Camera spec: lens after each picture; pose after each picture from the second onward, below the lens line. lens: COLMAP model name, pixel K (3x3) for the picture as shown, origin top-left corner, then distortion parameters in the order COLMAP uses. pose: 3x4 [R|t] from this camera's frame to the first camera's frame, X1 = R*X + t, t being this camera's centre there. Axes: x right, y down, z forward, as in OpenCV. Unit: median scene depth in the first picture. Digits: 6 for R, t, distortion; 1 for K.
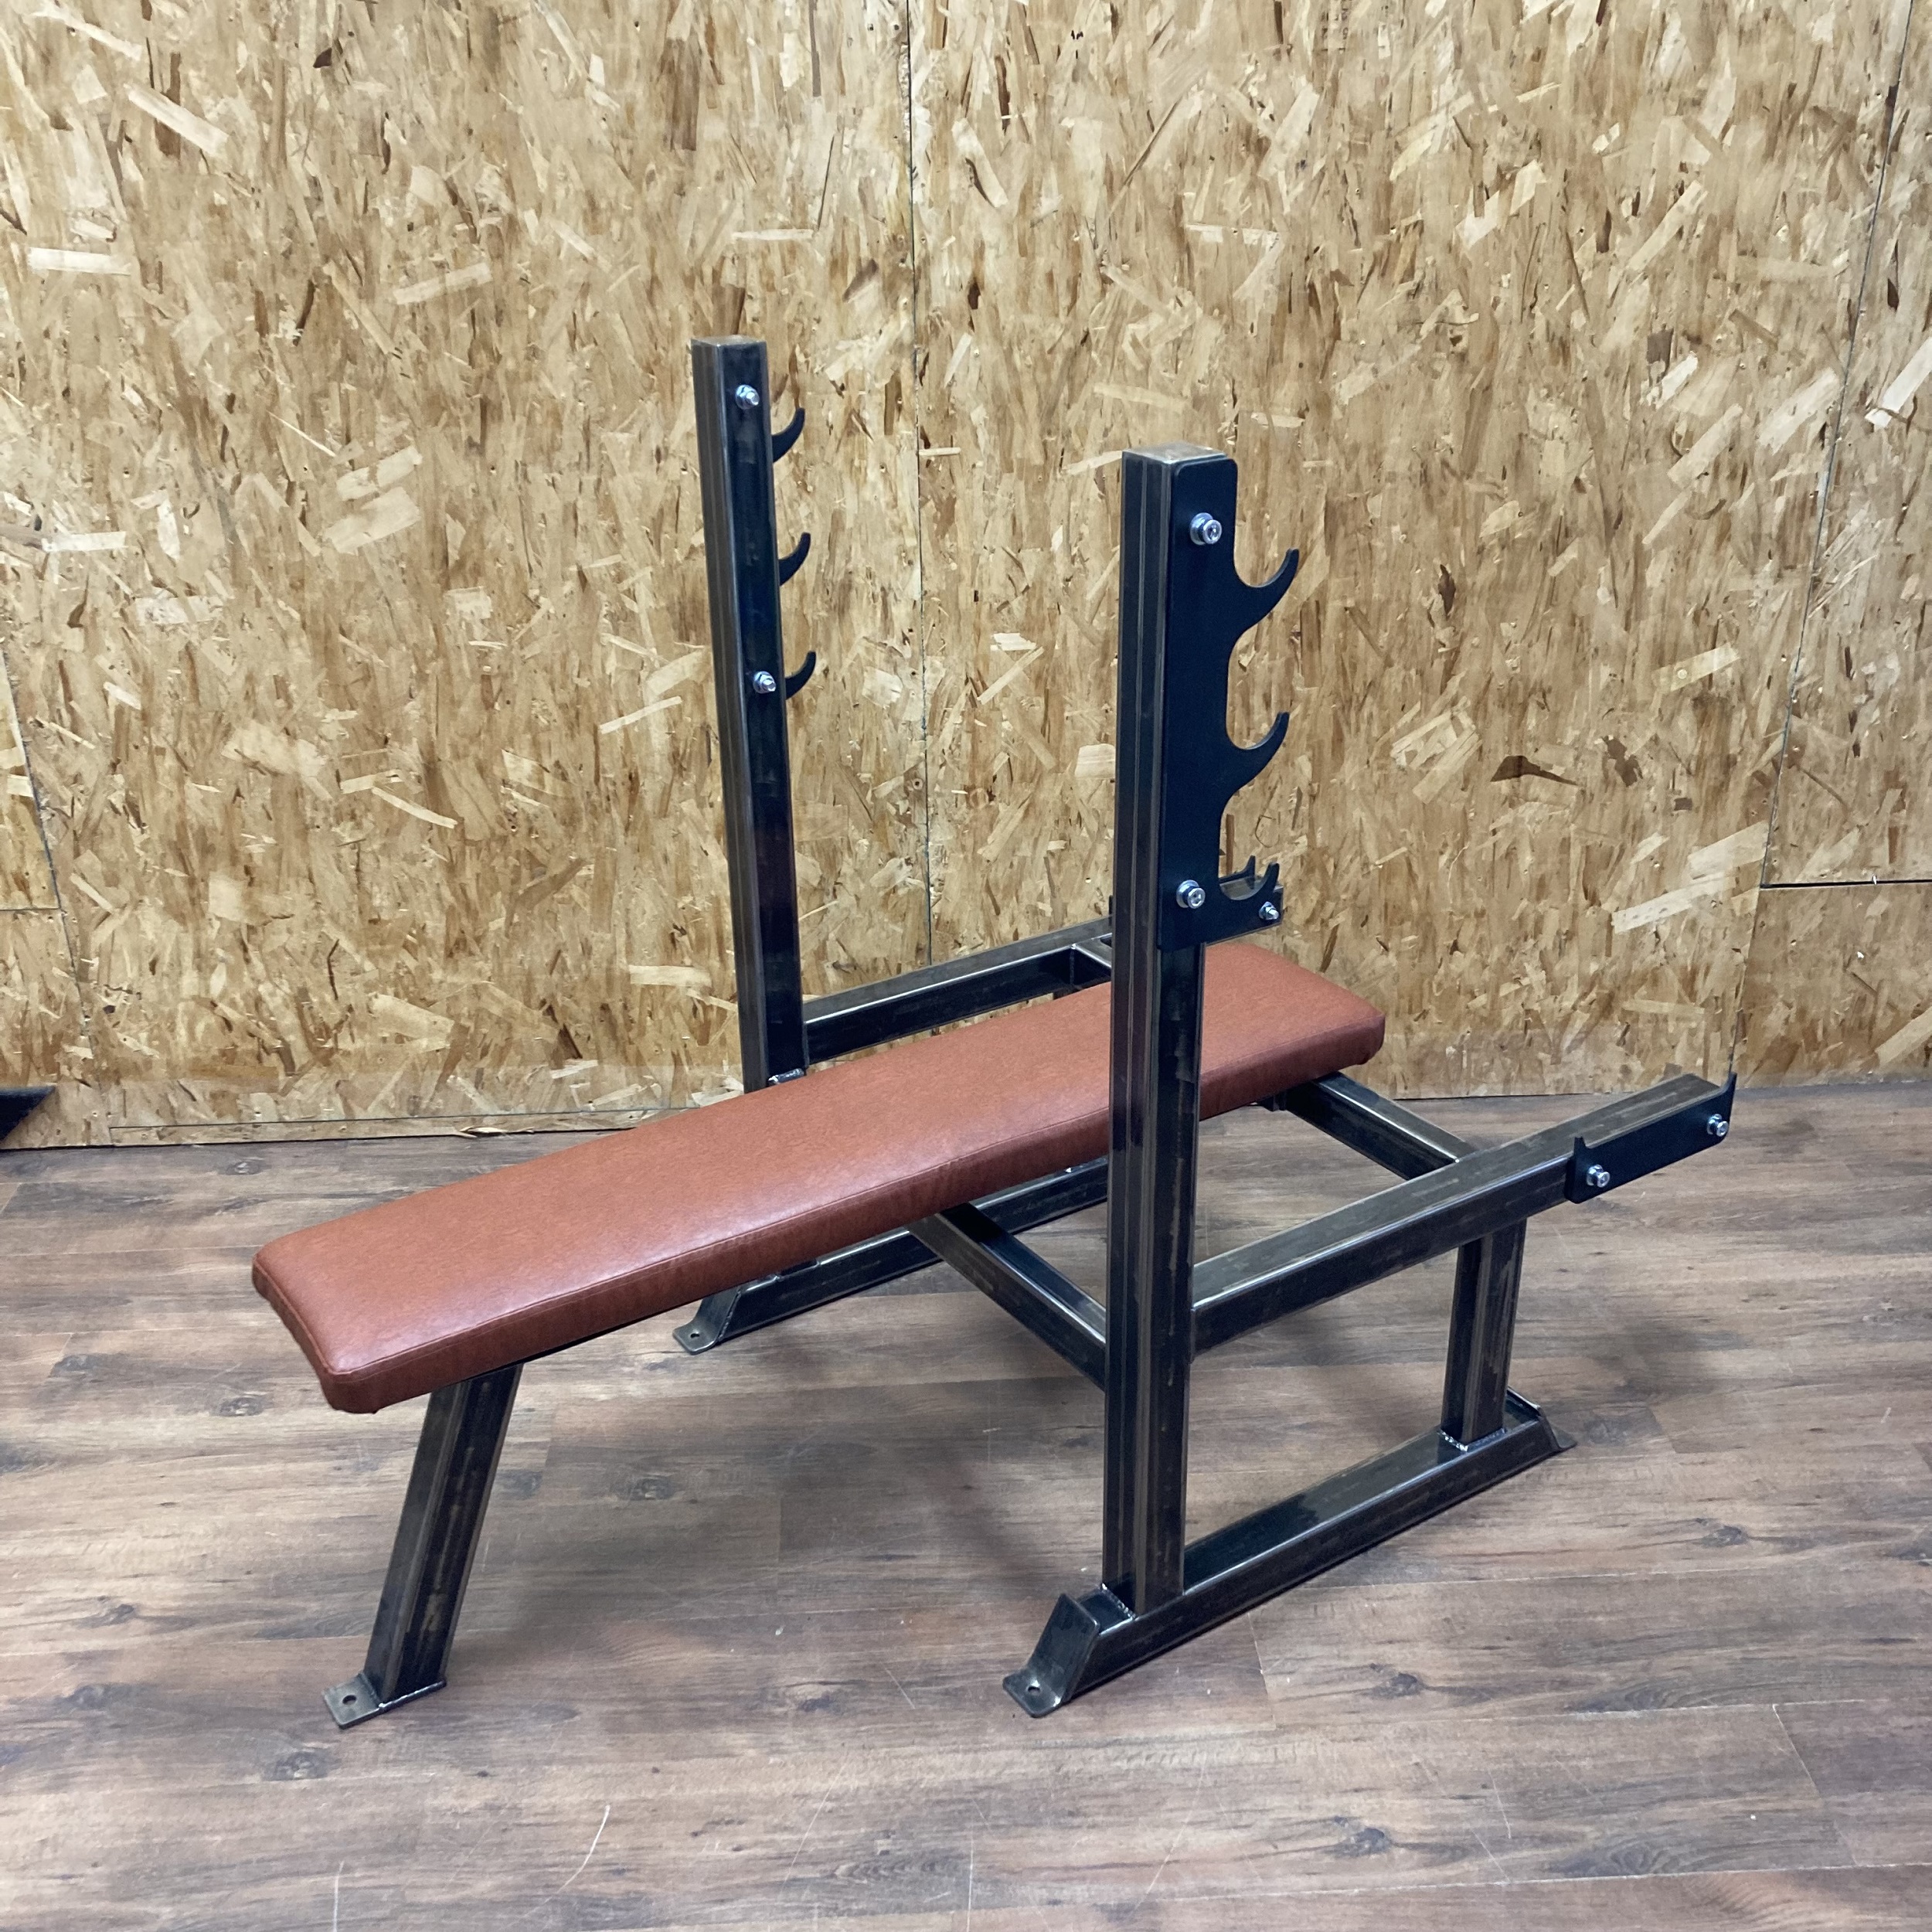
lens RADIAL K [[2065.7, 0, 974.9], [0, 2065.7, 1040.5], [0, 0, 1]] dist [0.107616, -0.281776]
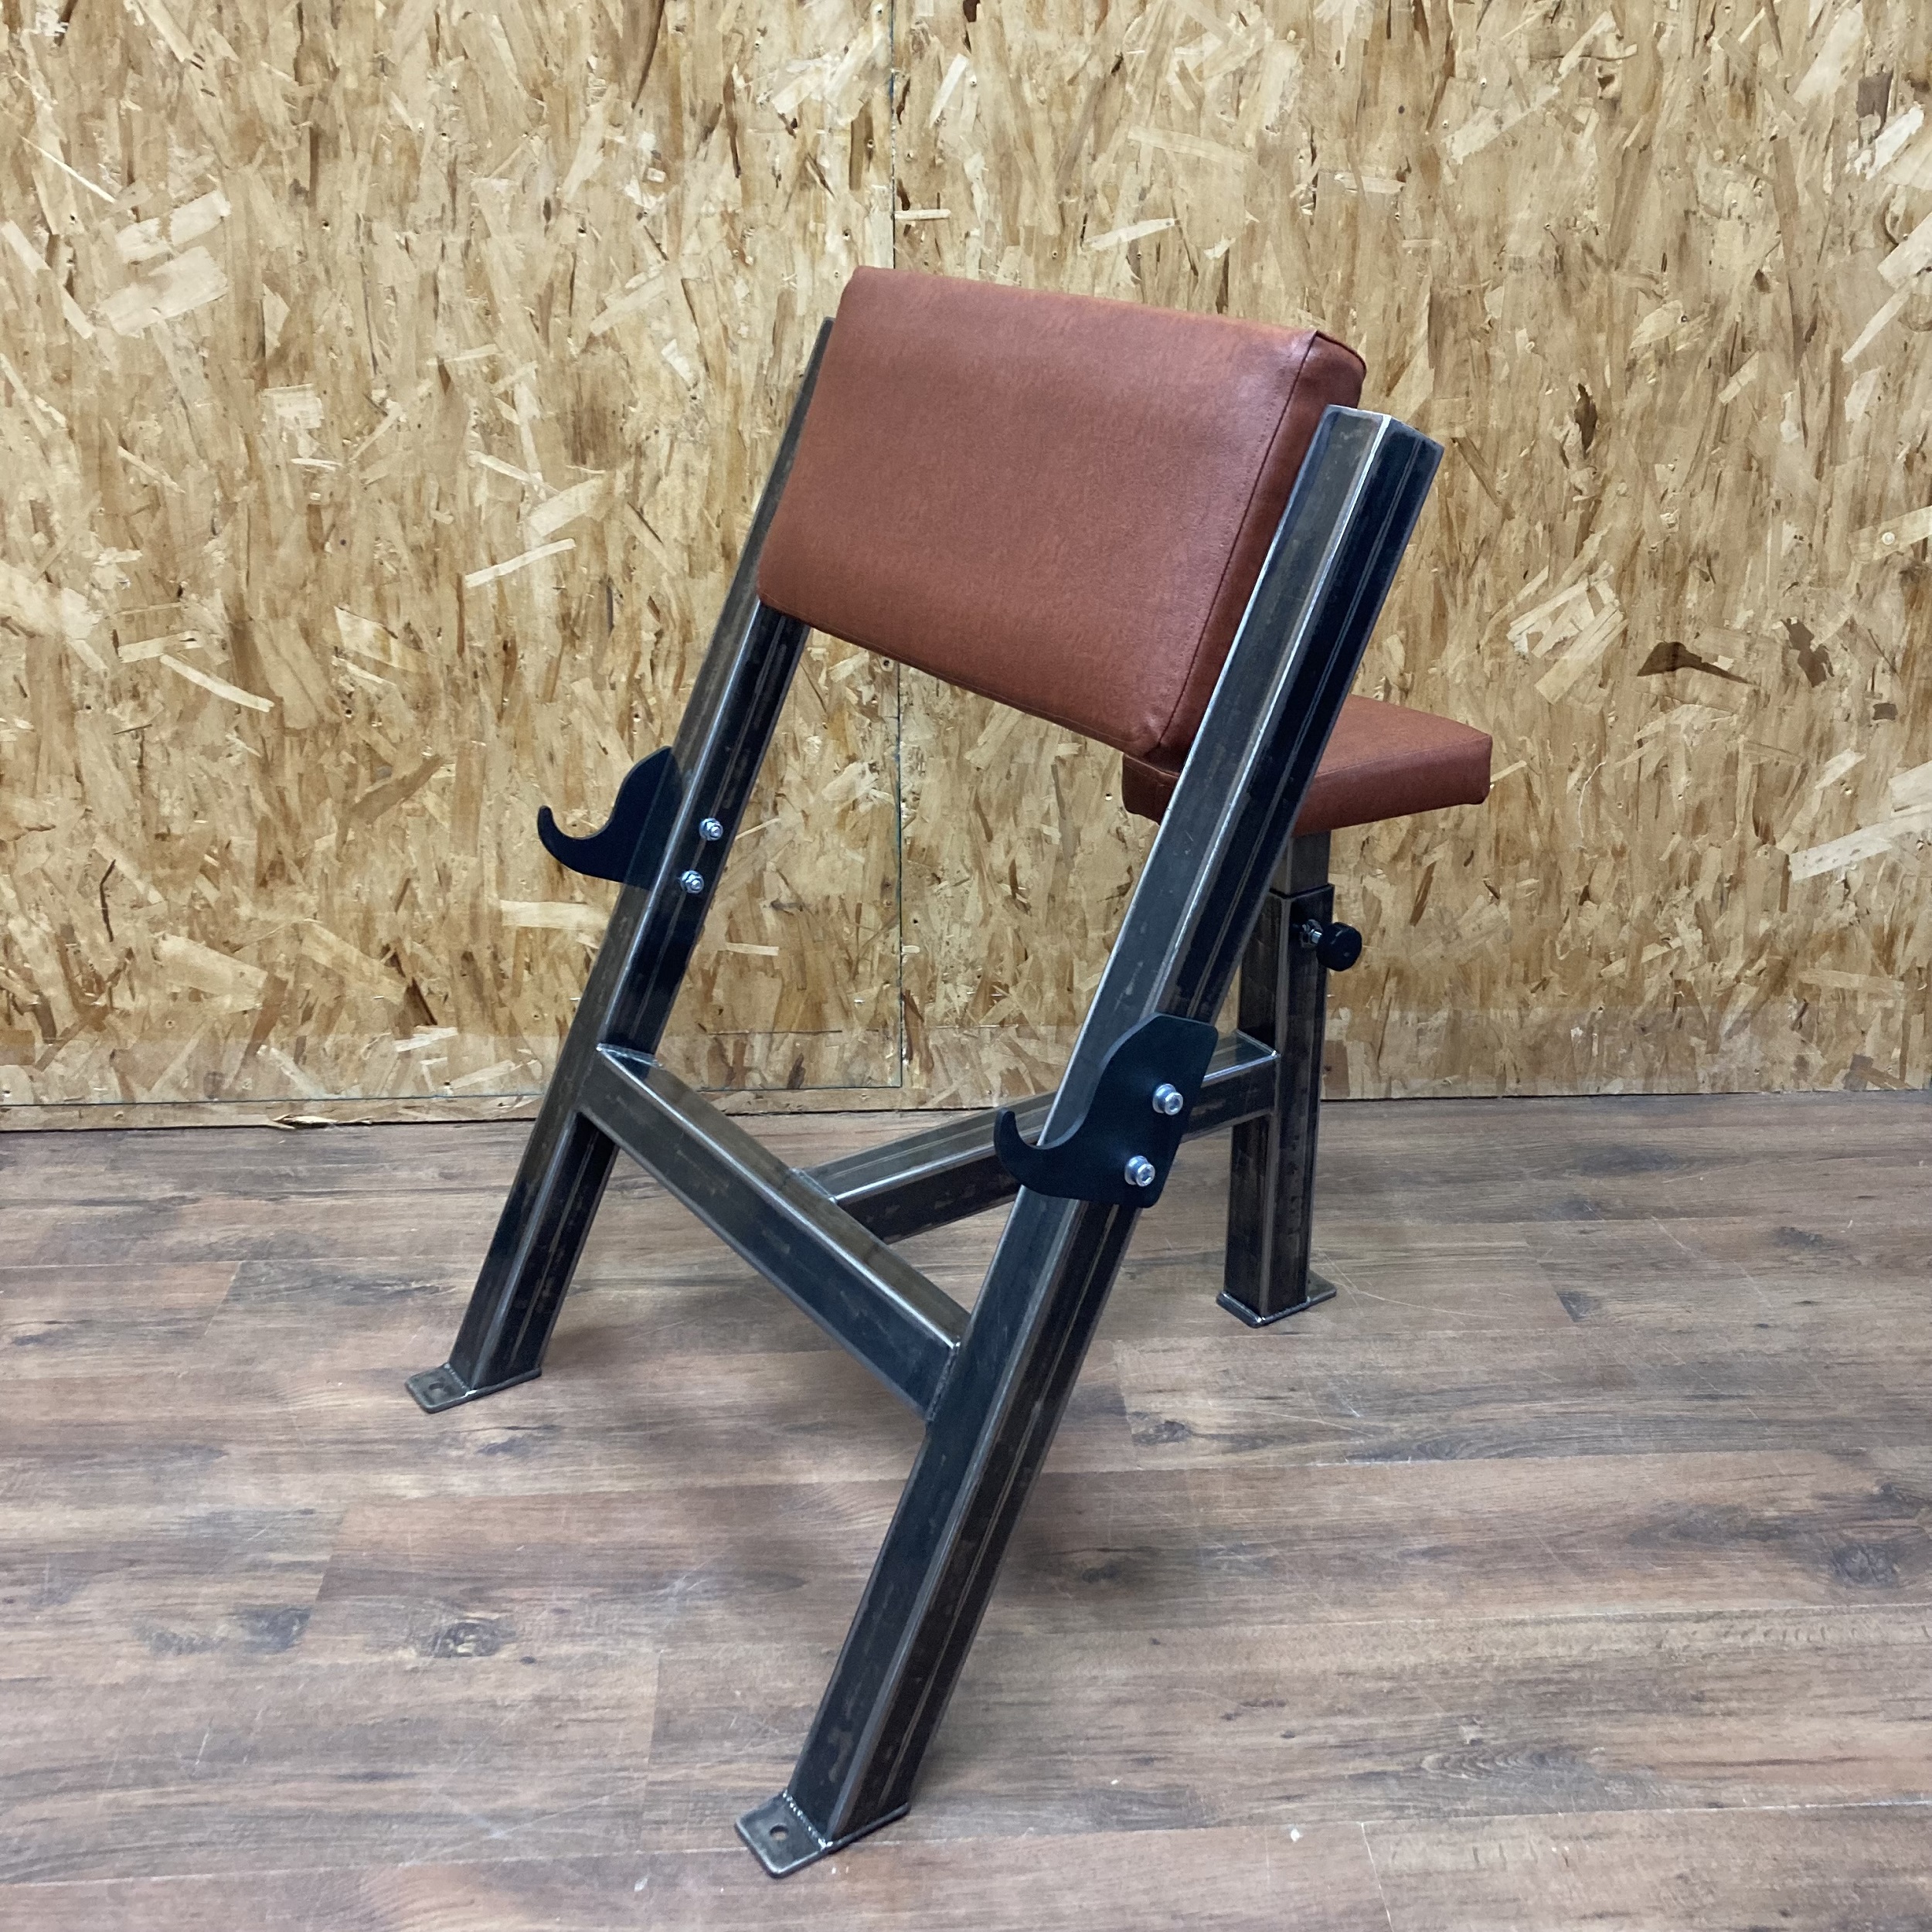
lens RADIAL K [[2081.0, 0, 971.3], [0, 2081.0, 901.6], [0, 0, 1]] dist [0.065967, -0.162705]
pose [[0.999853, 0.014611, 0.009004, -0.002347], [-0.013805, 0.996382, -0.083855, 0.027151], [-0.010196, 0.083718, 0.996437, 0.255283]]
